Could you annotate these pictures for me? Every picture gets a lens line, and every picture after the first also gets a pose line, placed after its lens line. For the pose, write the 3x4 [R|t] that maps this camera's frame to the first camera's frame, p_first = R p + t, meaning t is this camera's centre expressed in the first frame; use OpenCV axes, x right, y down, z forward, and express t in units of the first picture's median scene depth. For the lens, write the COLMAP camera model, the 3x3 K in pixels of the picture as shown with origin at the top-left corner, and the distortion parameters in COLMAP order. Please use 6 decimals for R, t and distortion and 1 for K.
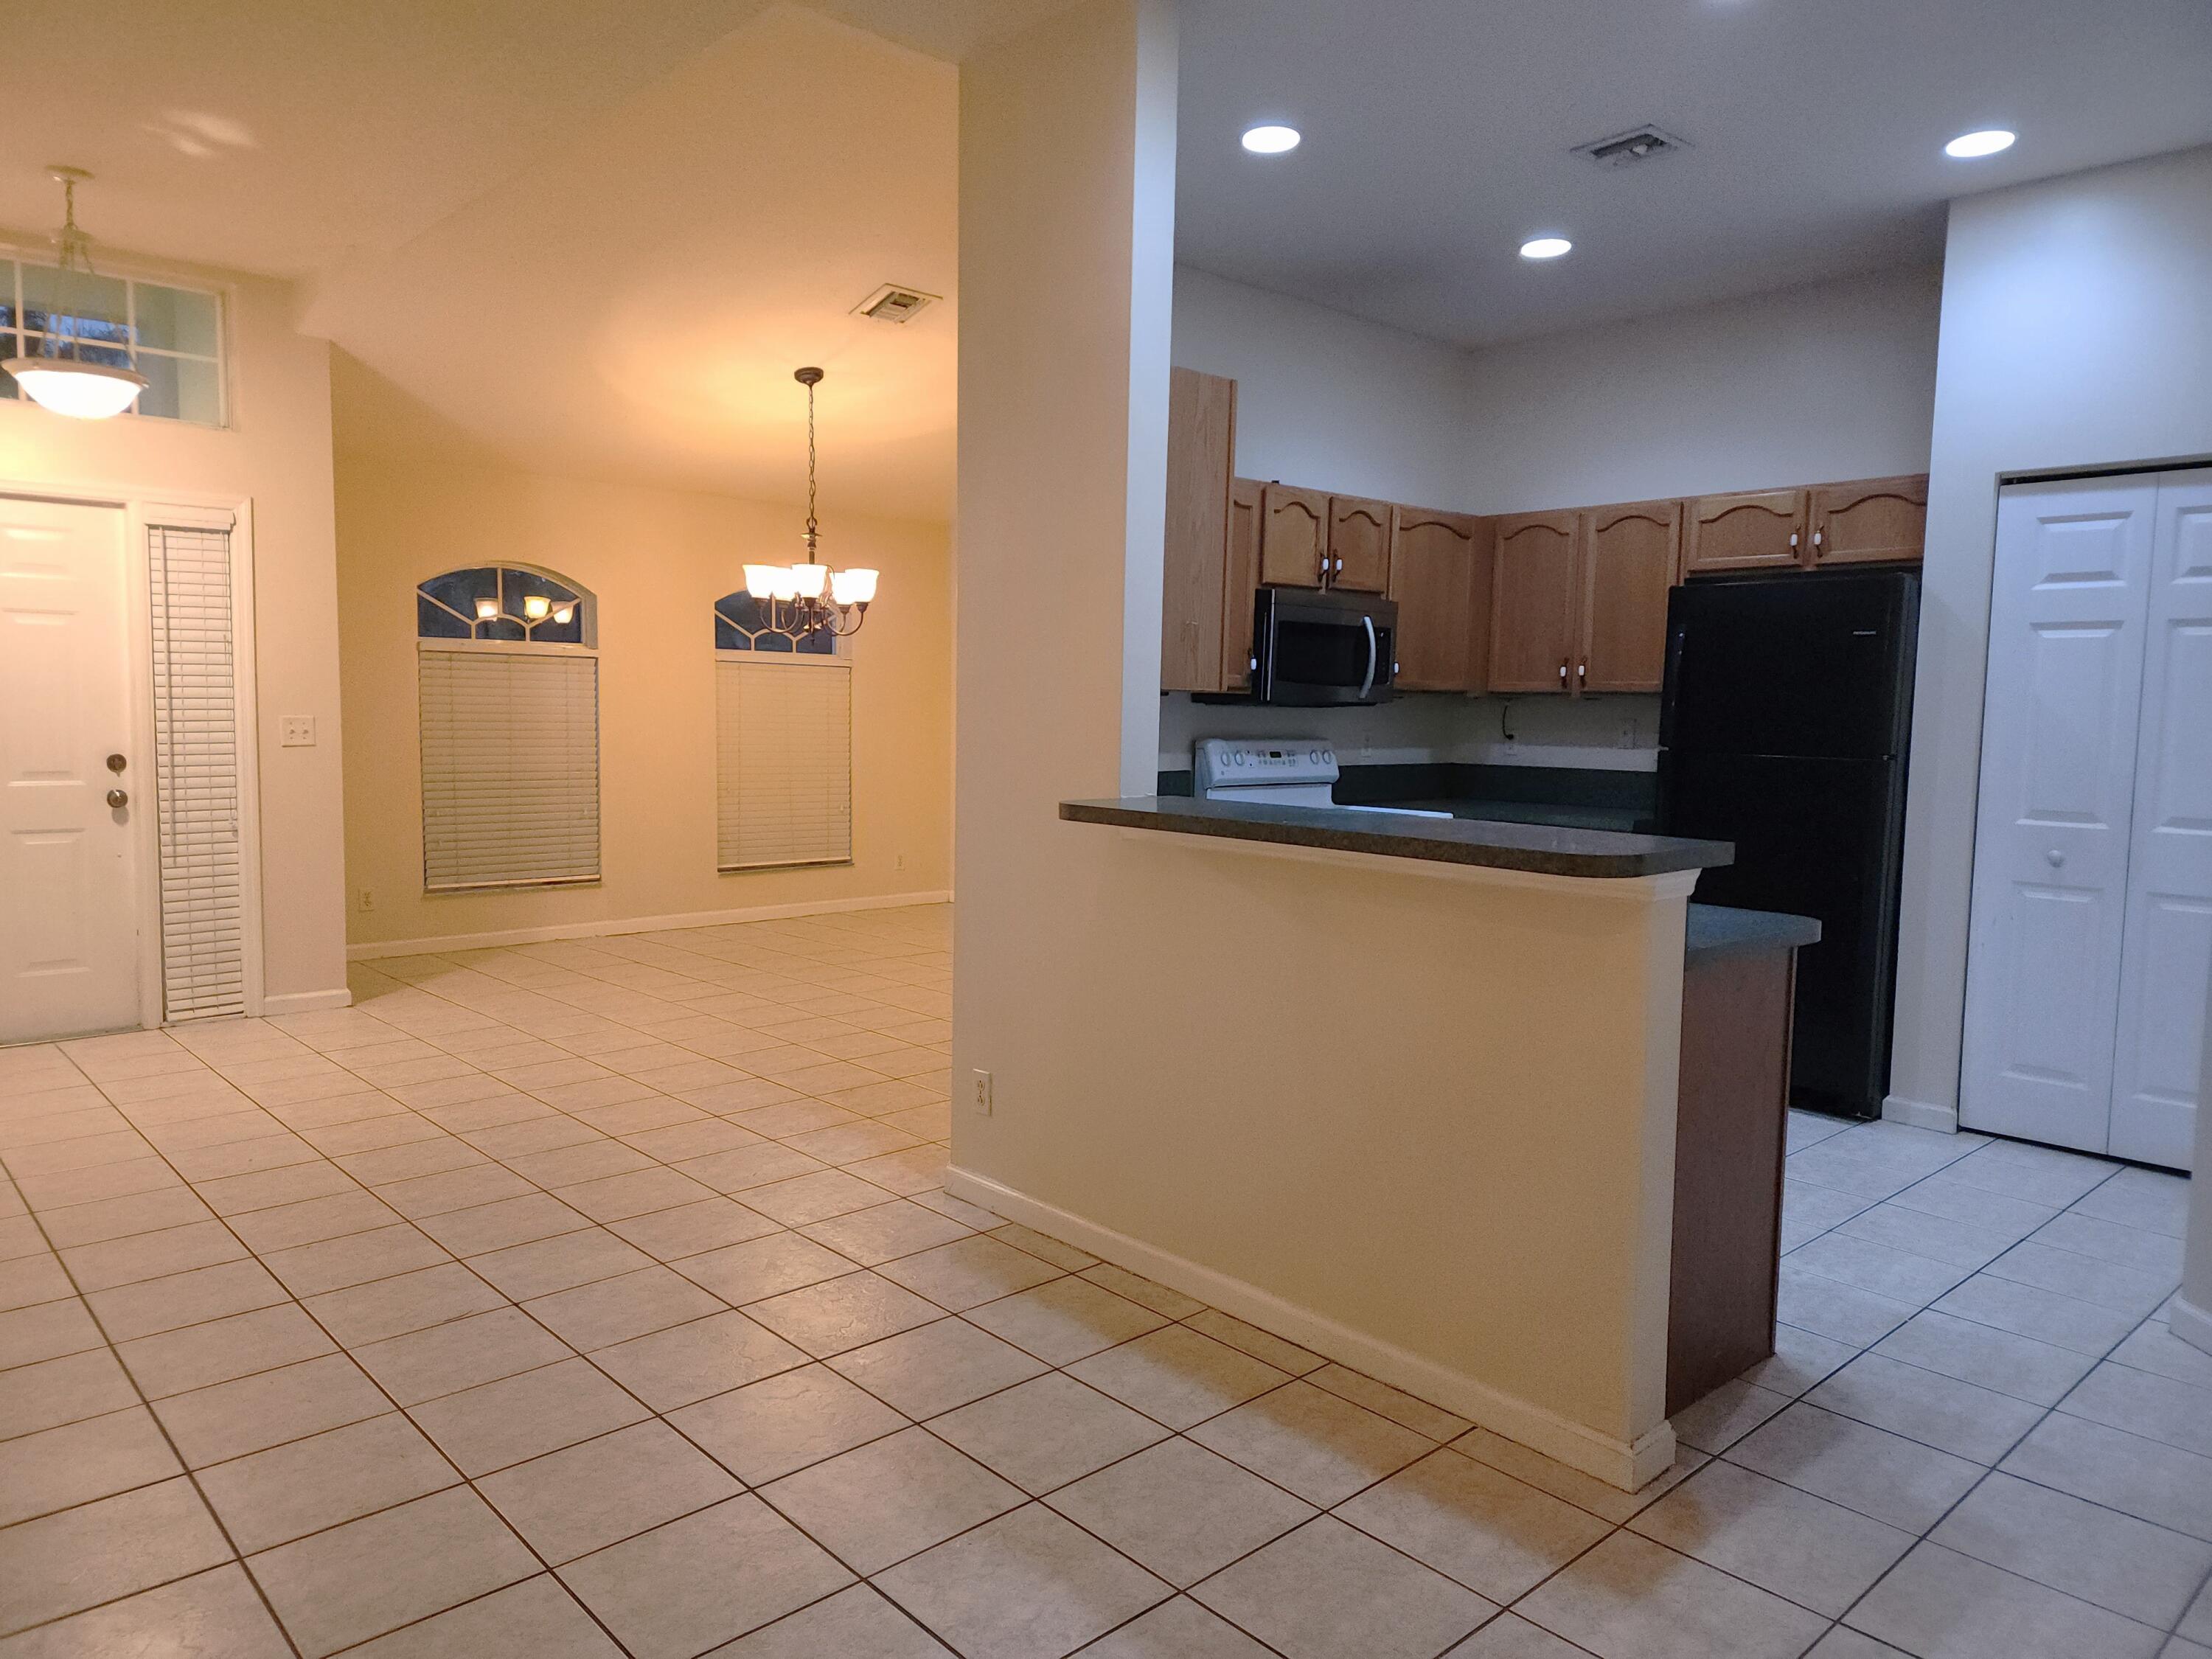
lens RADIAL K [[1499.3, 0, 1097.4], [0, 1499.3, 841.5], [0, 0, 1]] dist [0.063893, -0.050059]
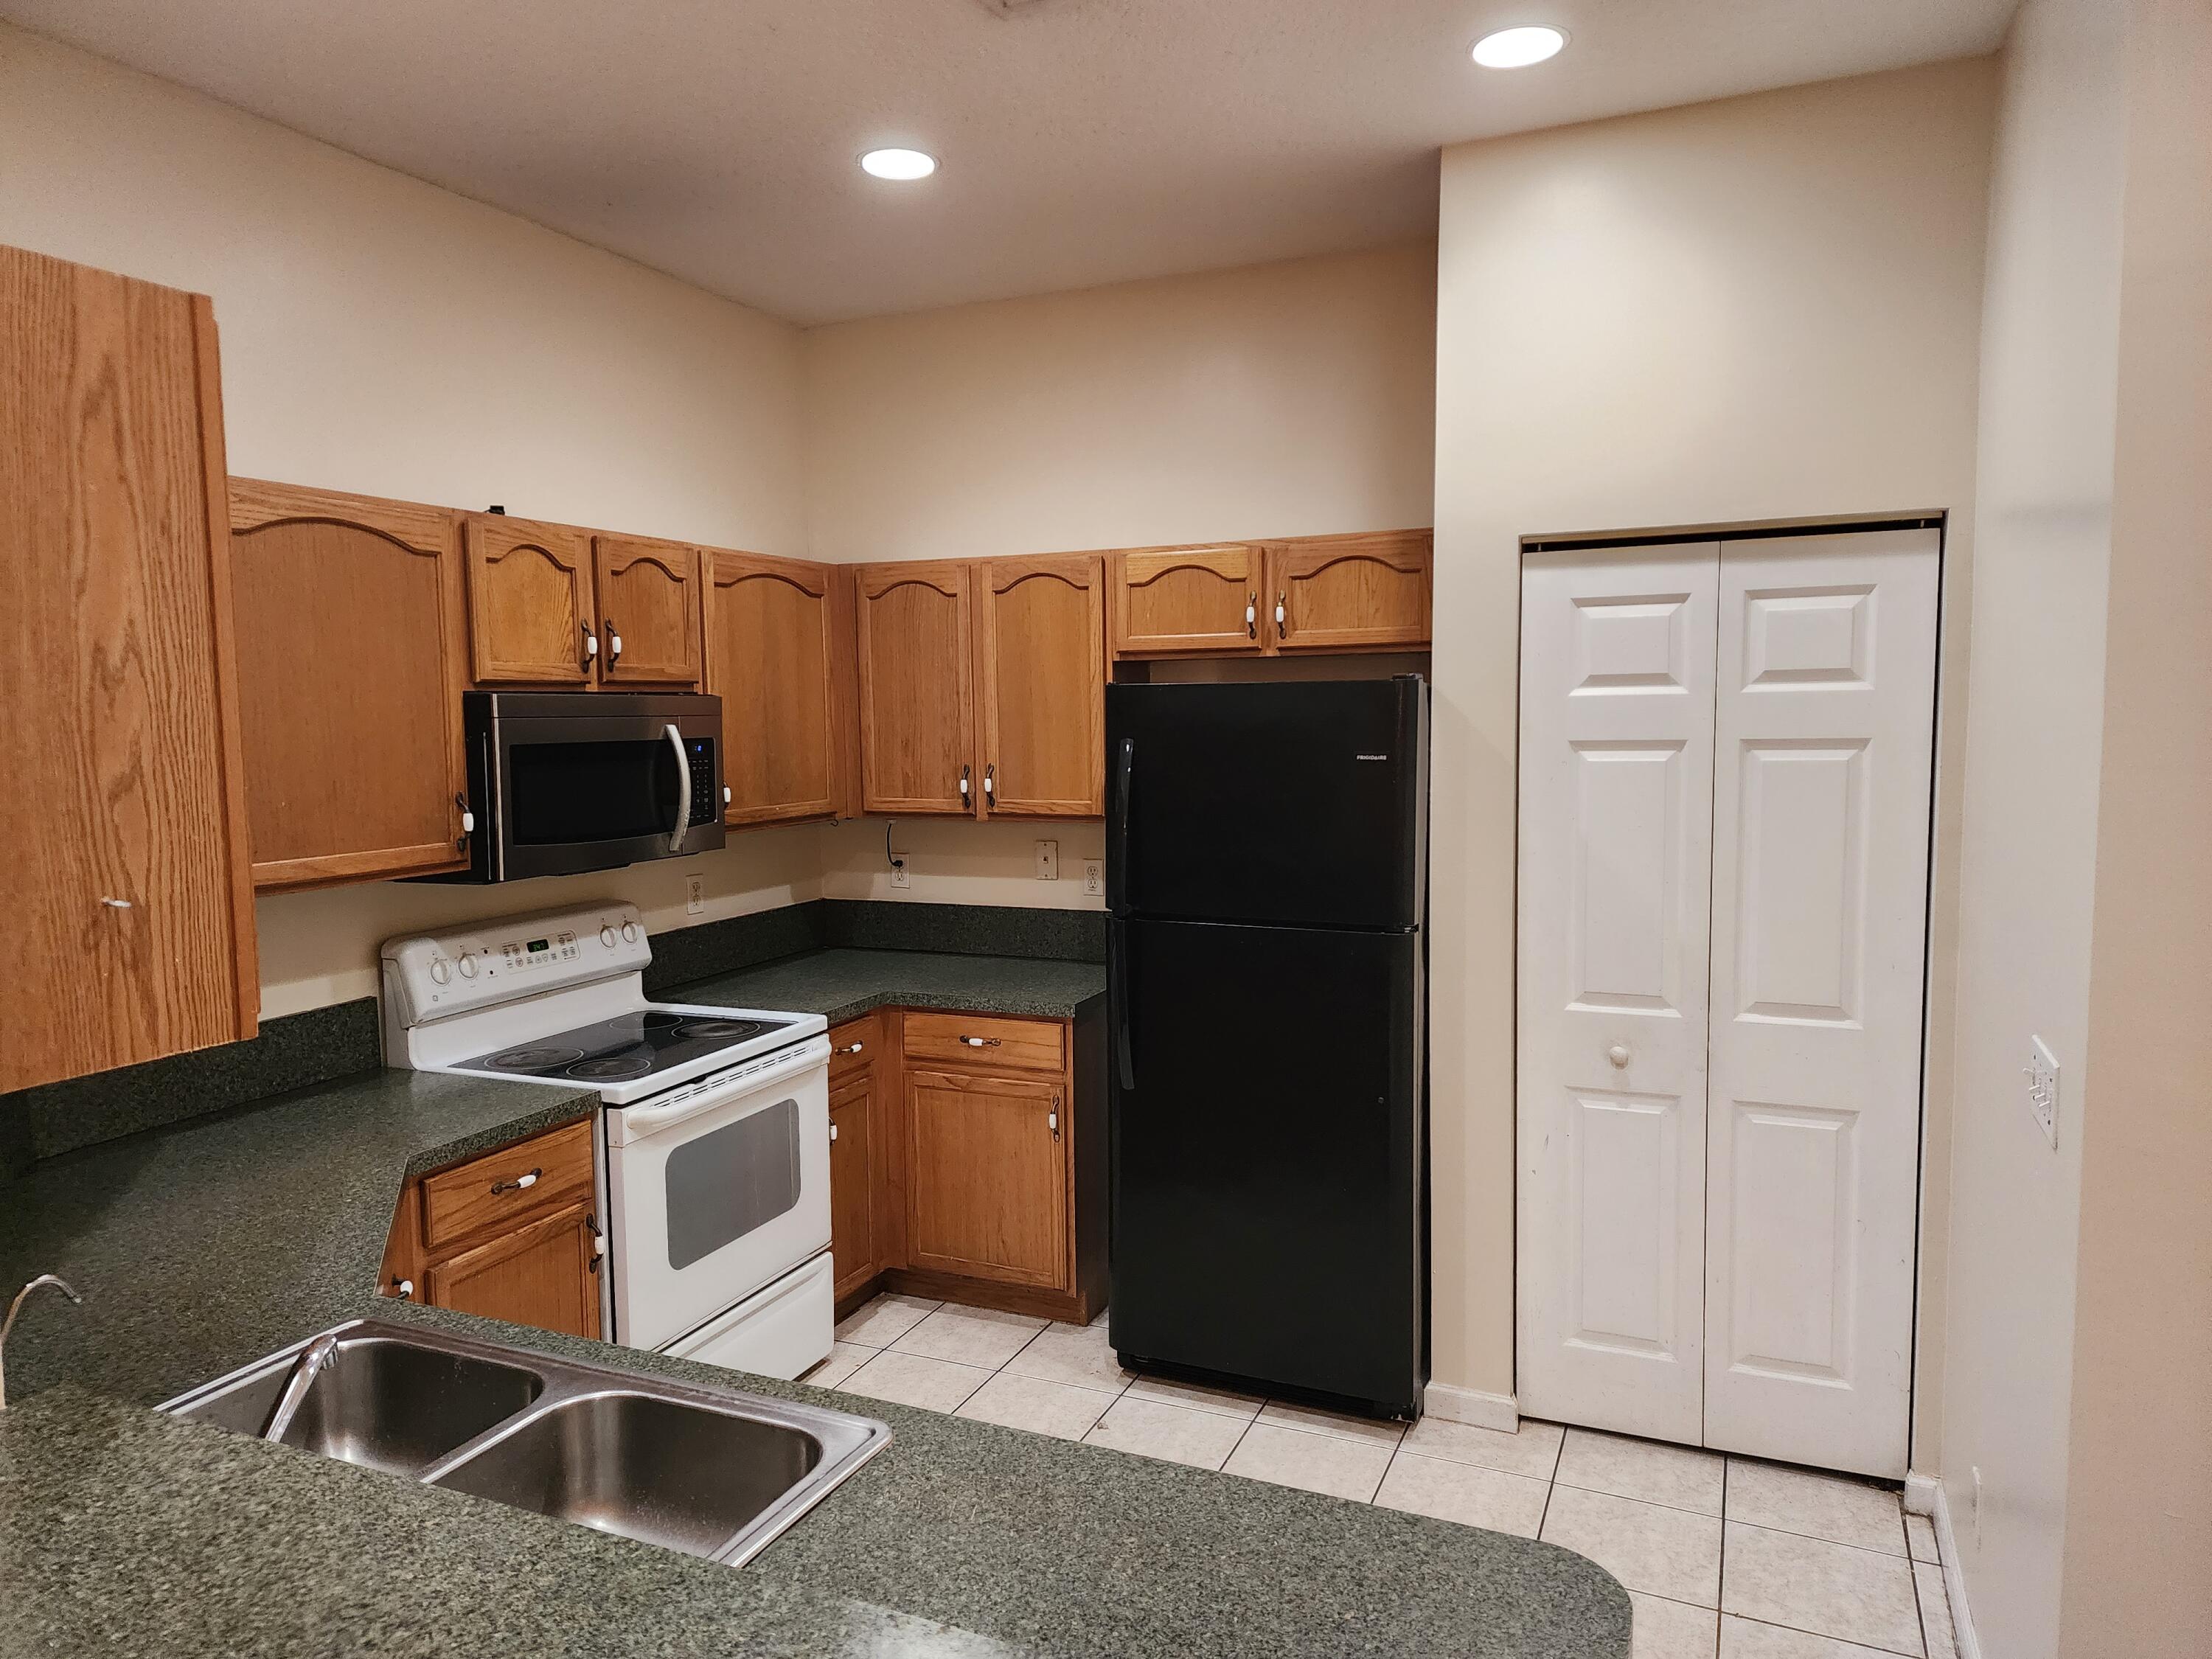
lens RADIAL K [[1499.3, 0, 1115.6], [0, 1499.3, 865.3], [0, 0, 1]] dist [0.063893, -0.050059]
pose [[0.915242, -0.070897, 0.396618, 0.097154], [0.067677, 0.997462, 0.022127, -0.094202], [-0.397180, 0.006590, 0.917717, 0.345470]]
